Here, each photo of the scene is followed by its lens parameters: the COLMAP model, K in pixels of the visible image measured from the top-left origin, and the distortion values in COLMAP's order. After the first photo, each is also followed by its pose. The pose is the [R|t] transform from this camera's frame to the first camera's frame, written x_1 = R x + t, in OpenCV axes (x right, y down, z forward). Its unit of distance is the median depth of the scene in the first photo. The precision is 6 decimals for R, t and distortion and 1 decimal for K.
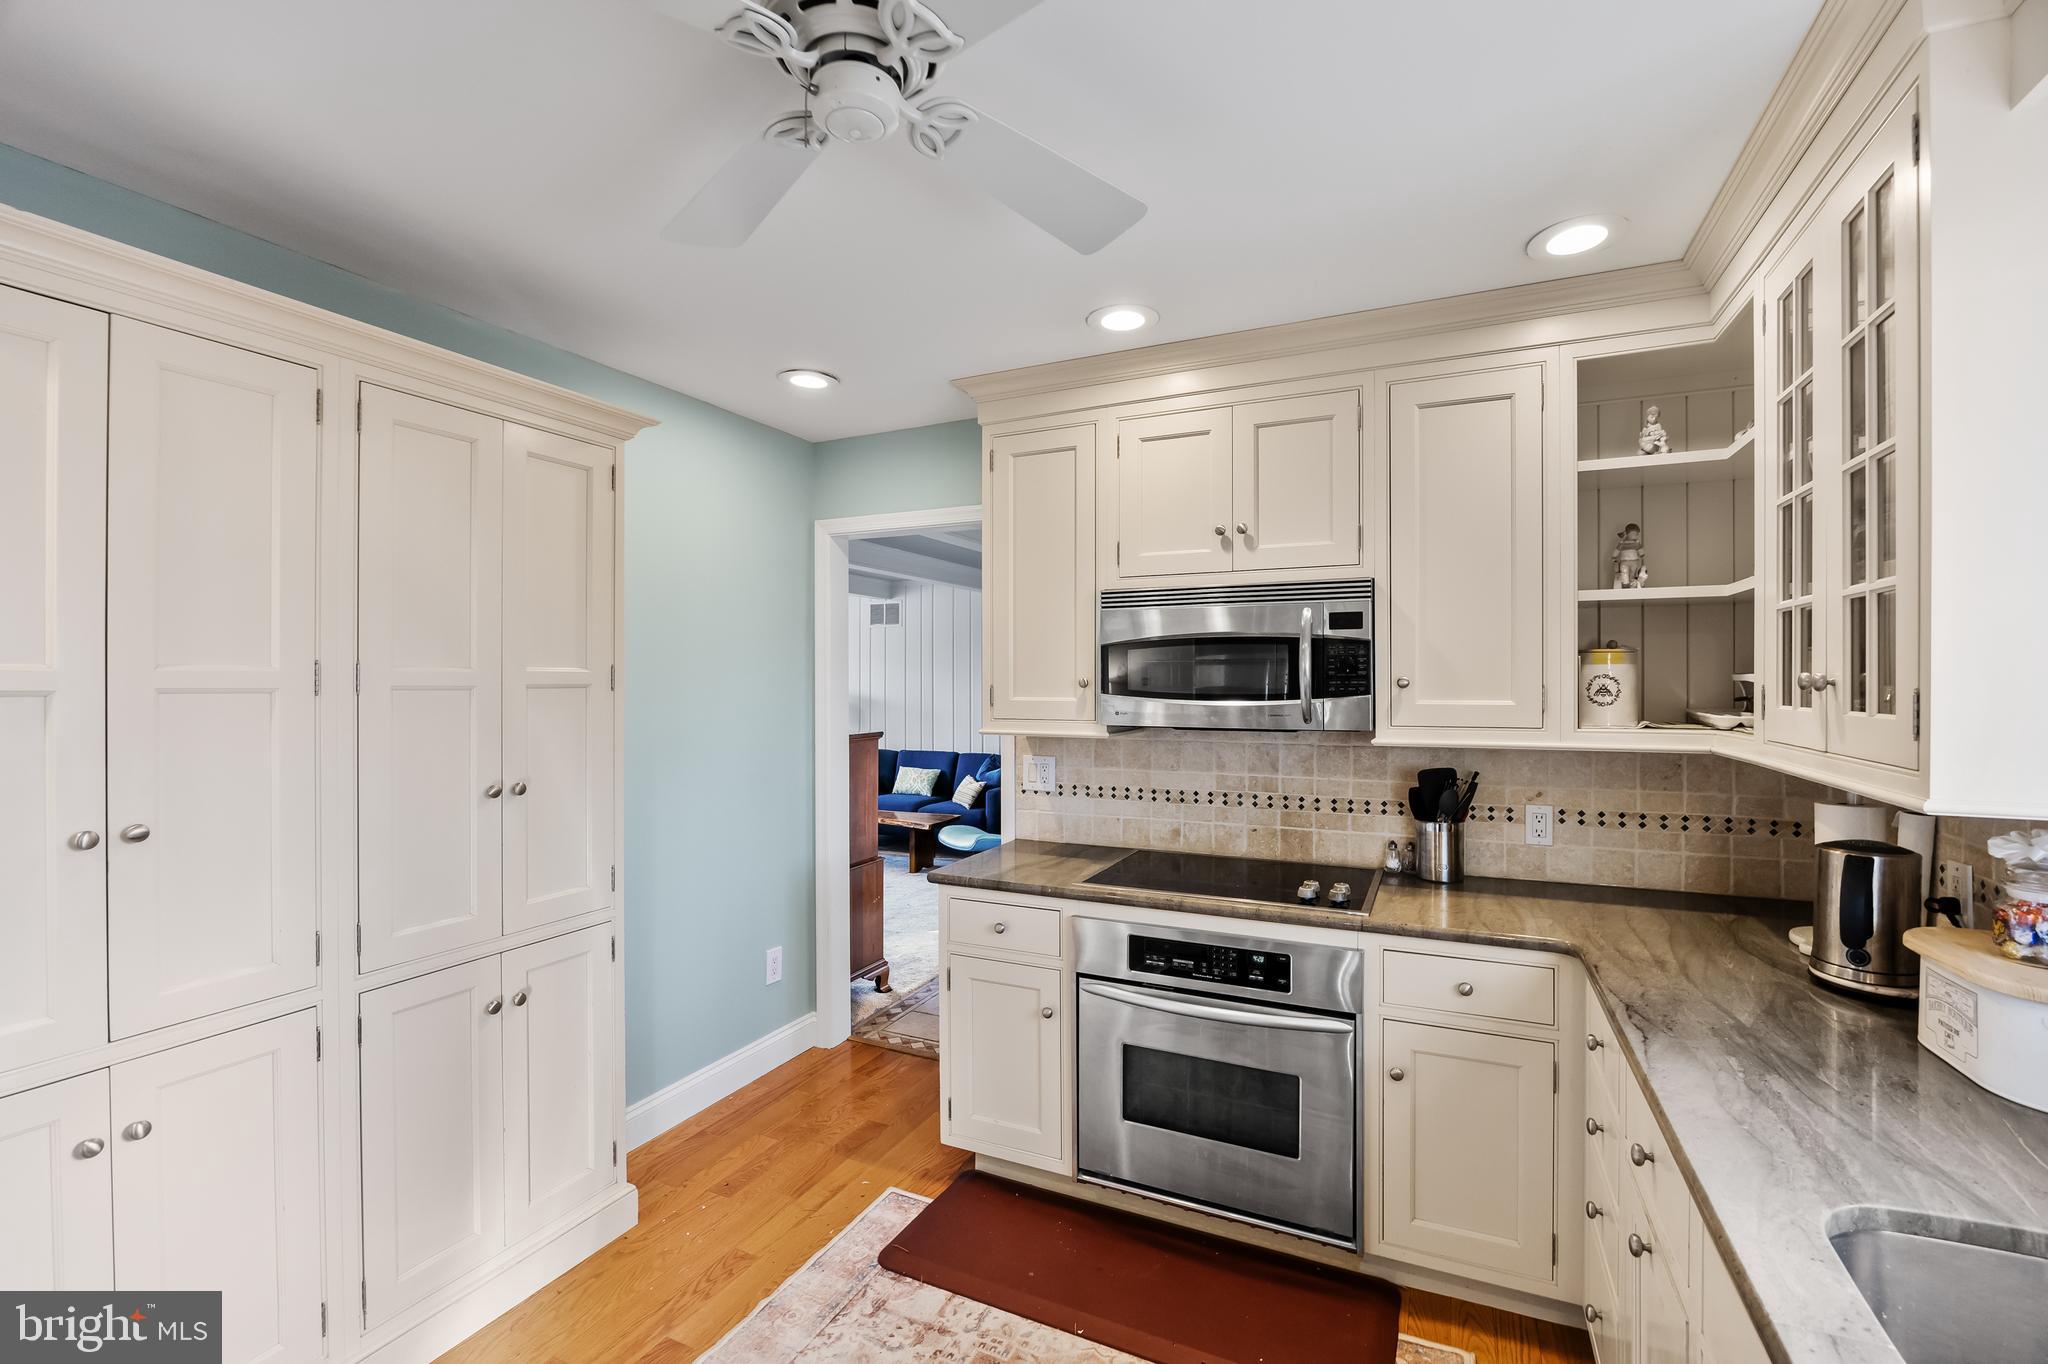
lens RADIAL K [[897.1, 0, 1024.8], [0, 897.1, 683.2], [0, 0, 1]] dist [-0.010309, 0.000052]
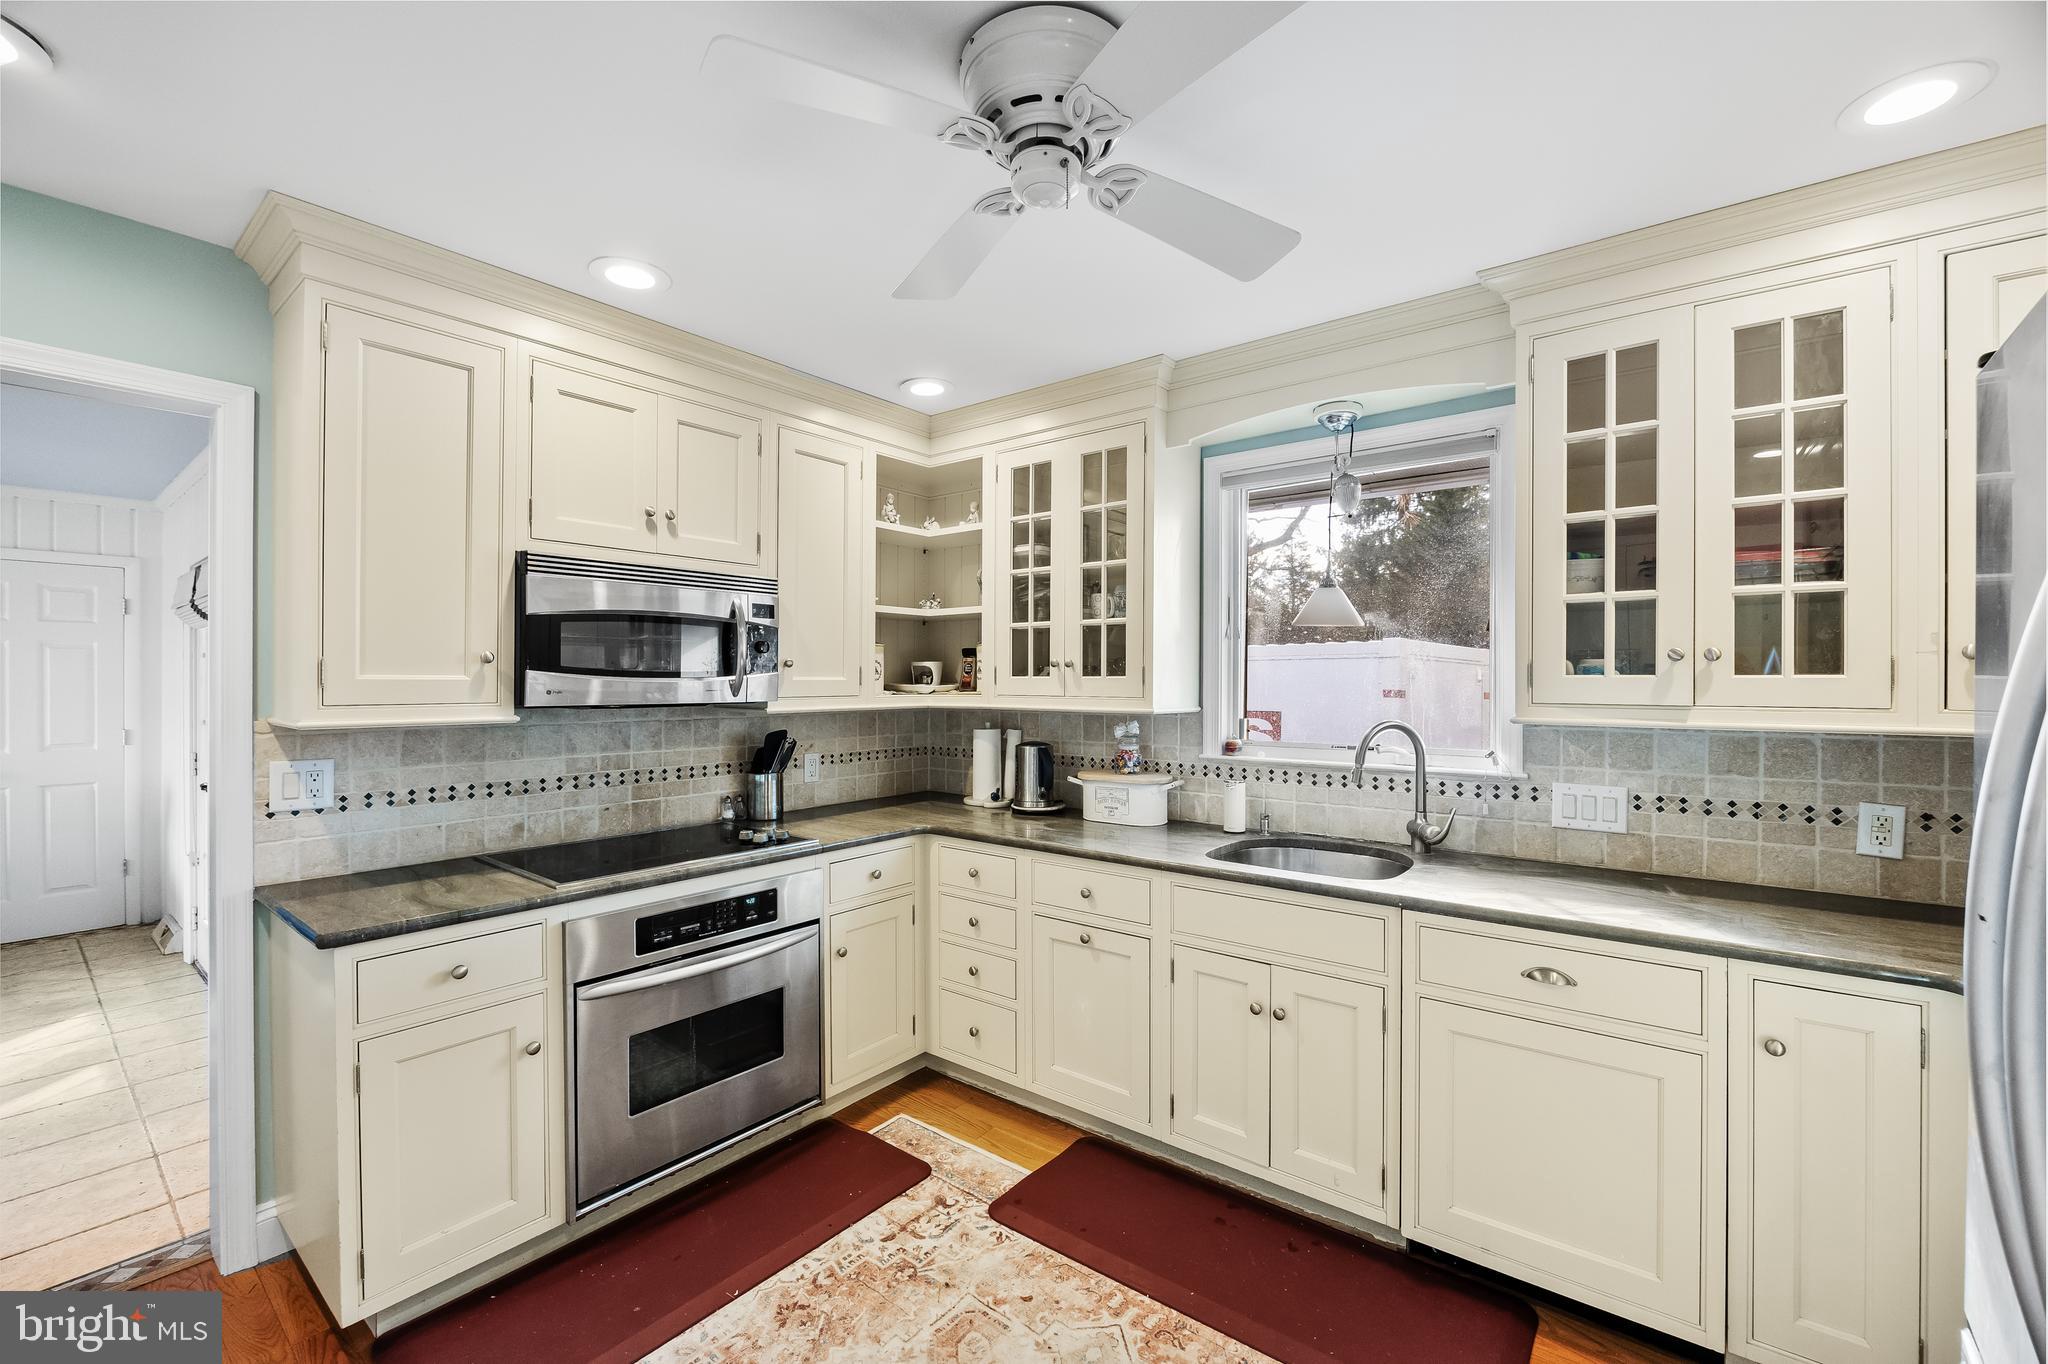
lens RADIAL K [[849.6, 0, 1036.9], [0, 849.6, 682.4], [0, 0, 1]] dist [-0.001981, 0.000208]
pose [[0.216864, 0.000358, 0.976202, -0.606096], [0.002262, 0.999997, -0.000869, 0.025324], [-0.976199, 0.002397, 0.216863, 0.342366]]
